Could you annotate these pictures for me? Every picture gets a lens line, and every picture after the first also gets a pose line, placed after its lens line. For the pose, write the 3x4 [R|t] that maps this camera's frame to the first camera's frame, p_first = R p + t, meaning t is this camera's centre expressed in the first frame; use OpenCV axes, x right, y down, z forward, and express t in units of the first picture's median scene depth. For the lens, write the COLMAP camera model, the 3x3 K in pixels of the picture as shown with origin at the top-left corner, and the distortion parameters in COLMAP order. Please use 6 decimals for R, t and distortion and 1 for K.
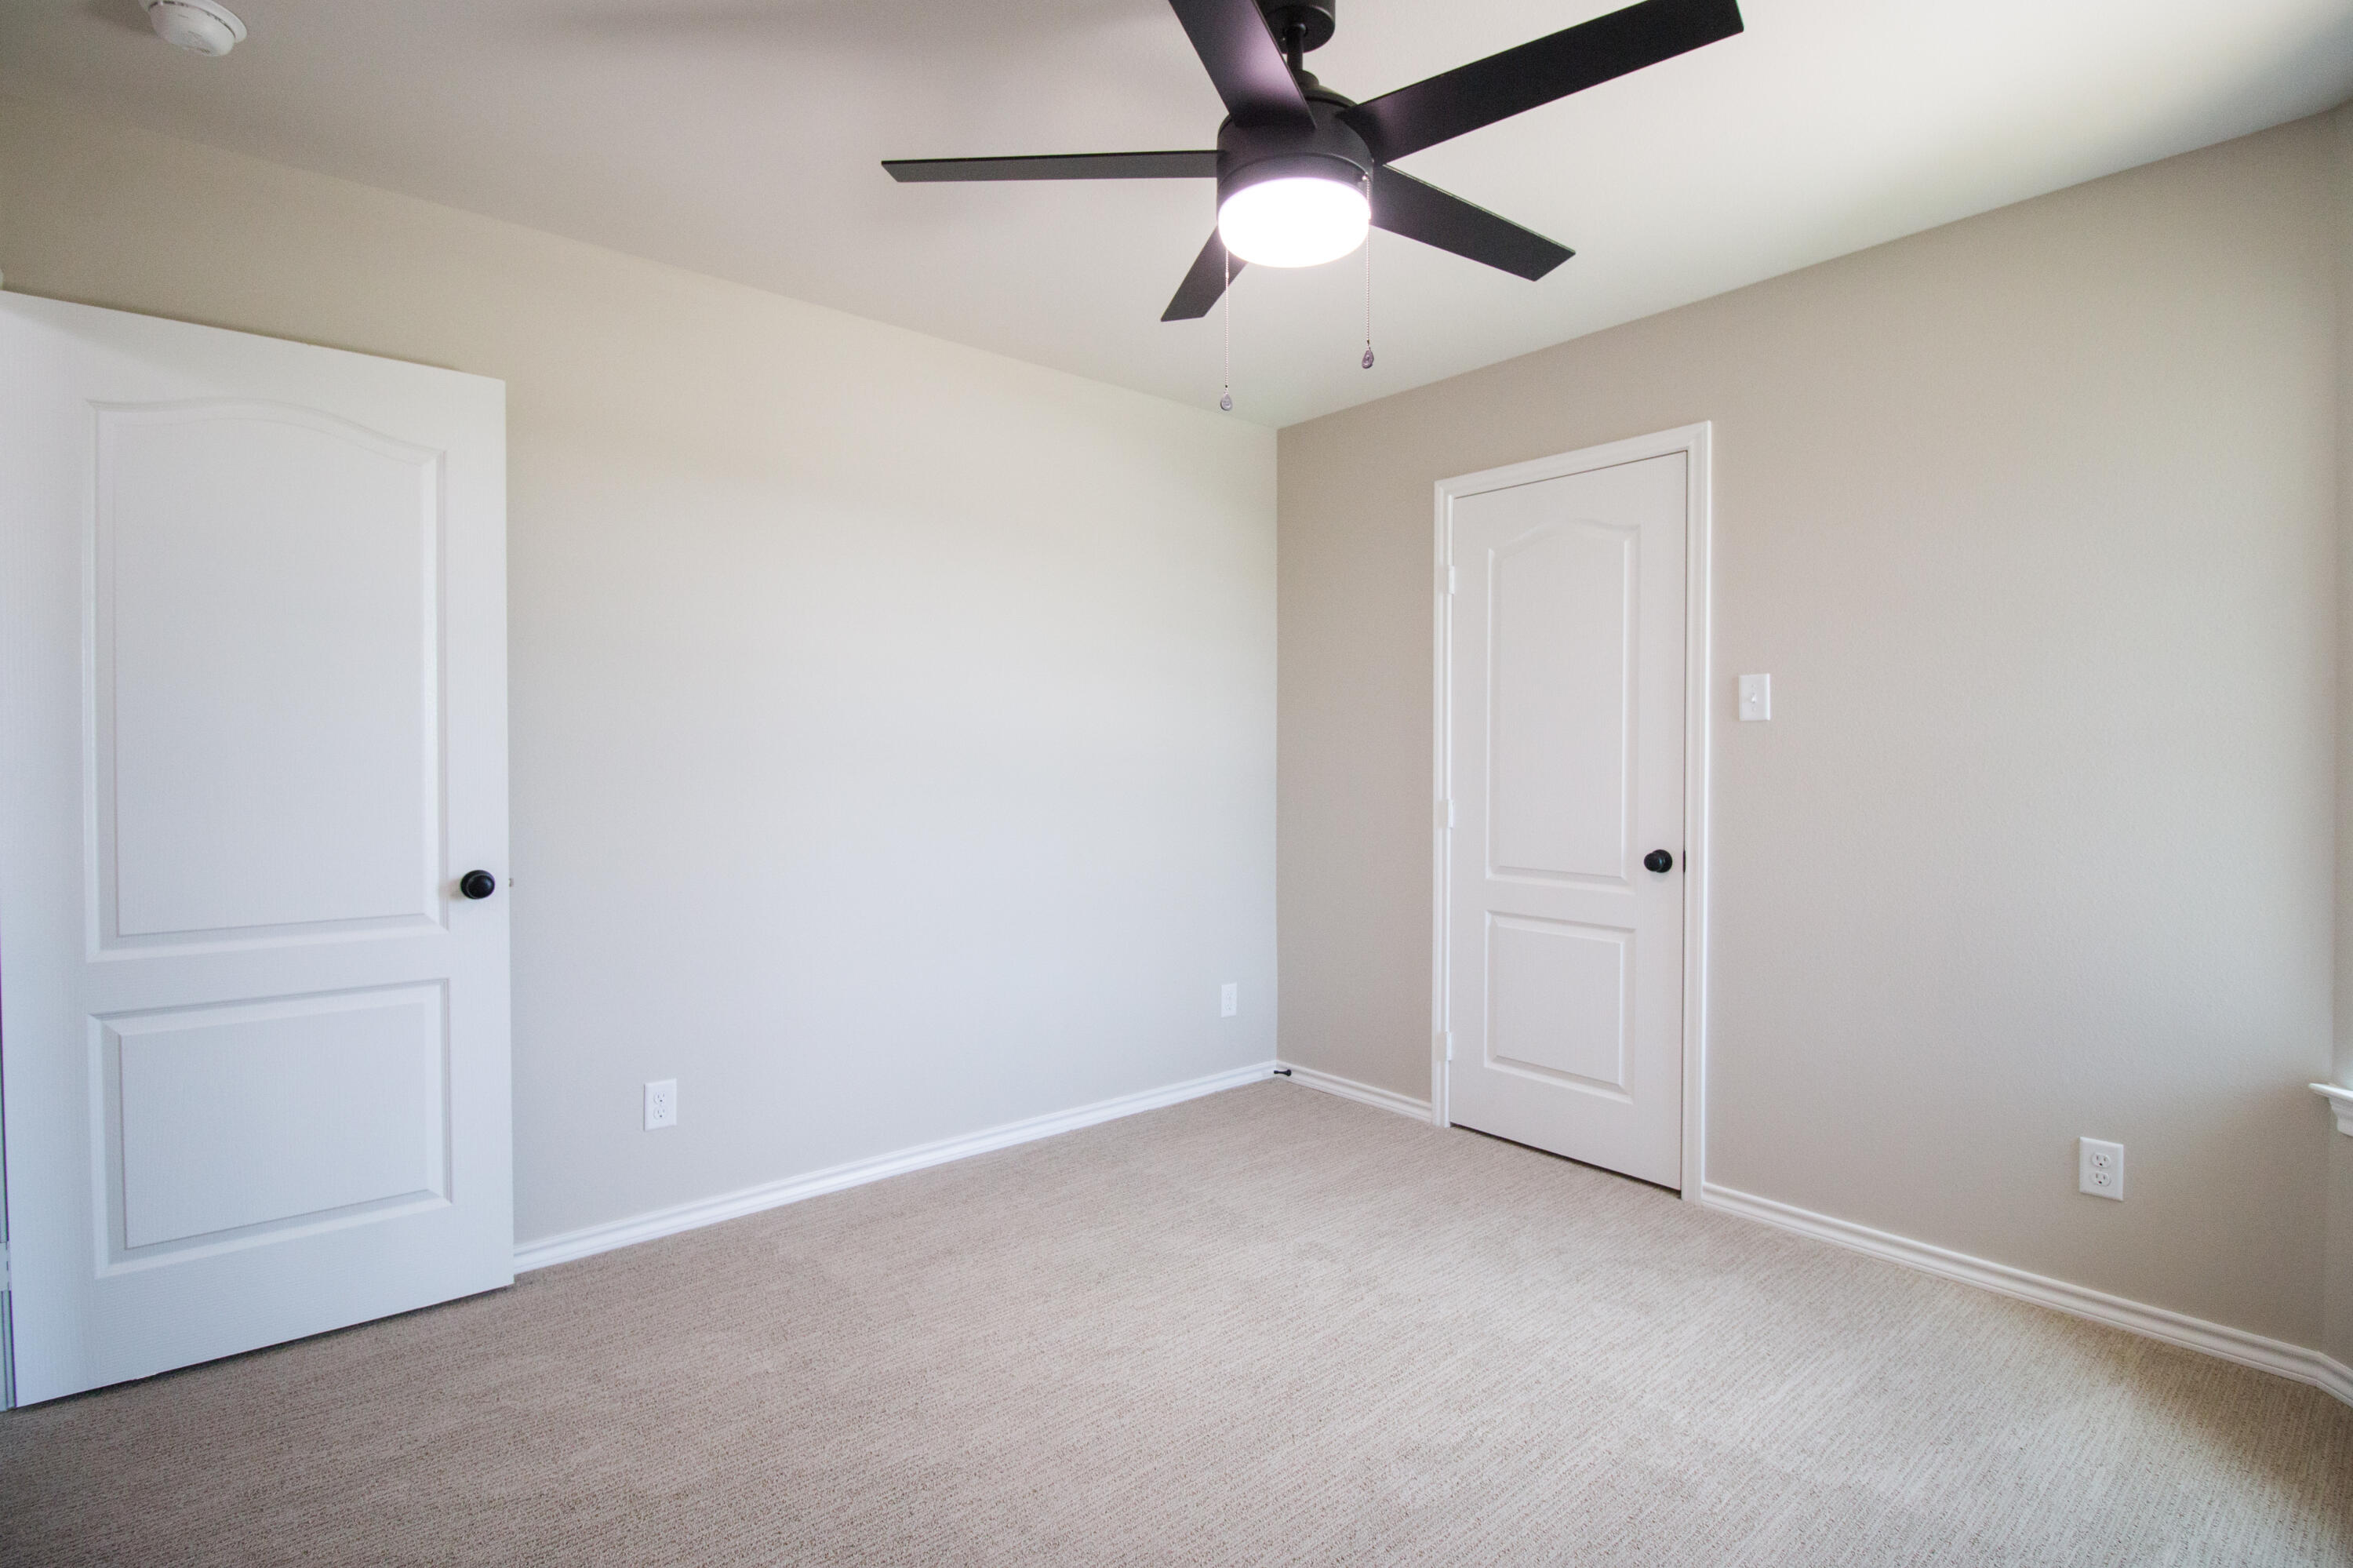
lens RADIAL K [[1077.6, 0, 1189.9], [0, 1077.6, 778.8], [0, 0, 1]] dist [-0.002960, -0.000241]
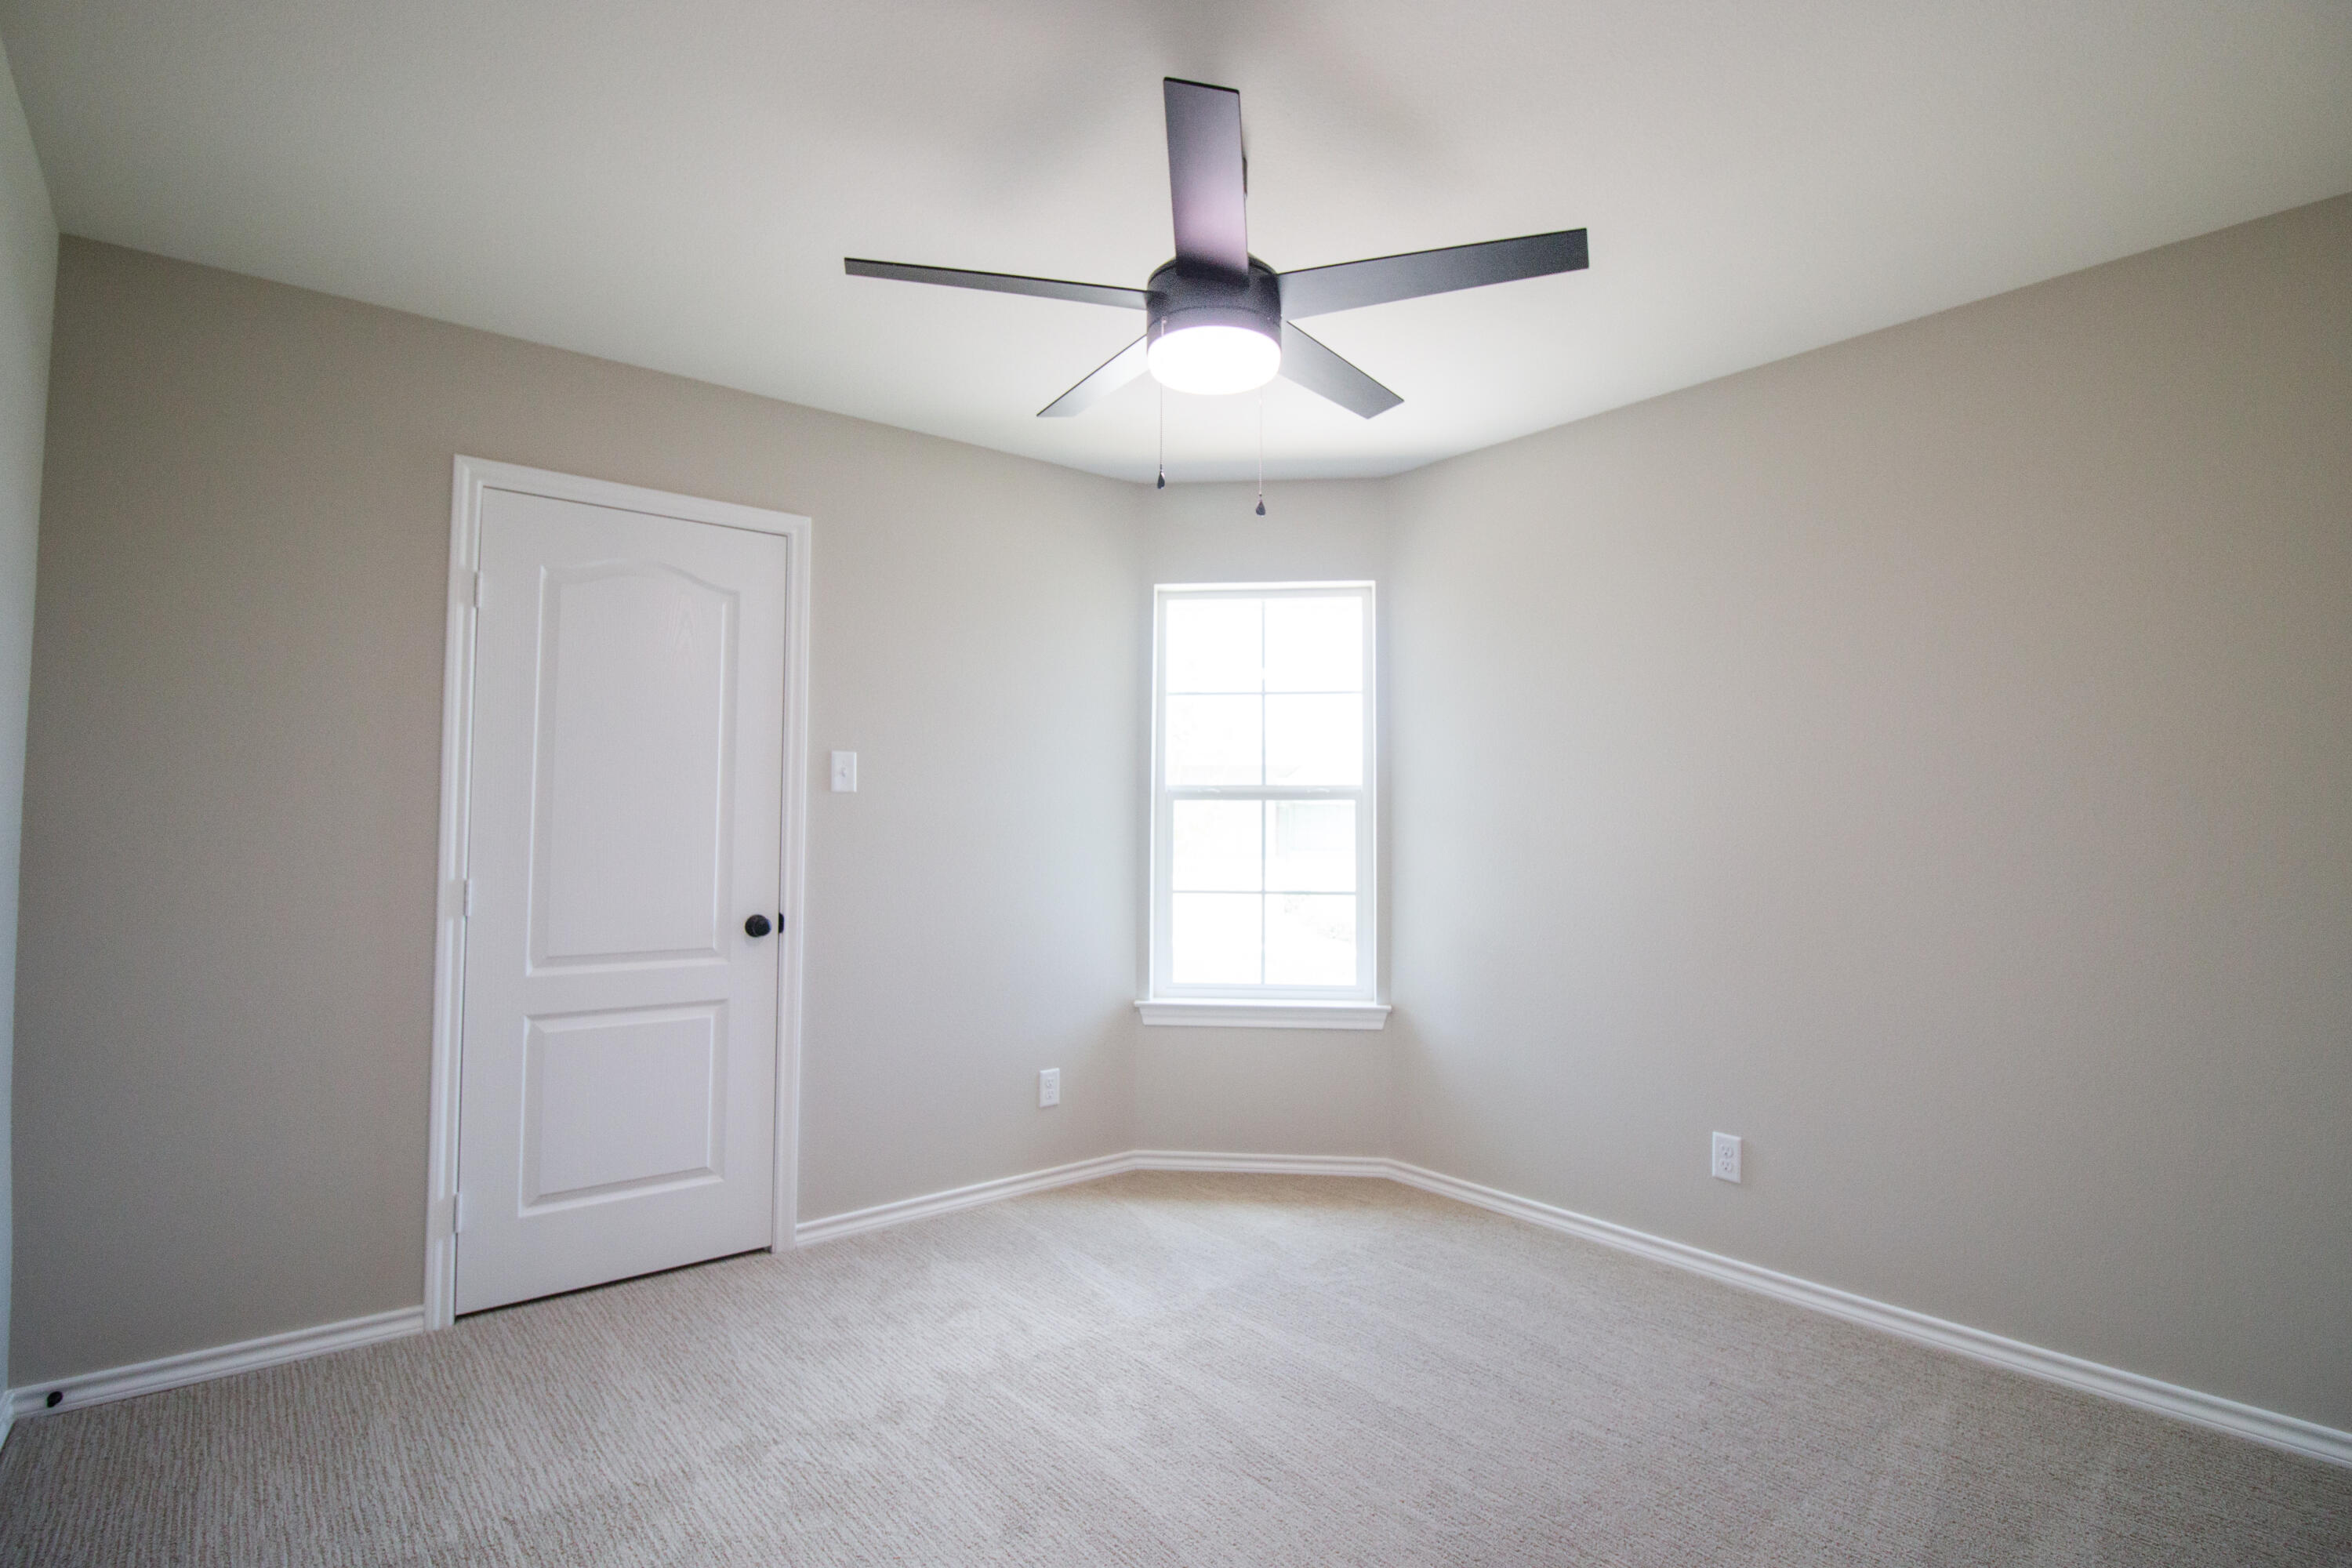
lens RADIAL K [[1118.9, 0, 1175.6], [0, 1118.9, 784.8], [0, 0, 1]] dist [-0.005726, -0.006383]
pose [[0.071406, 0.035697, 0.996808, -0.546474], [0.016930, 0.999172, -0.036995, -0.010024], [-0.997304, 0.019518, 0.070742, 0.489155]]
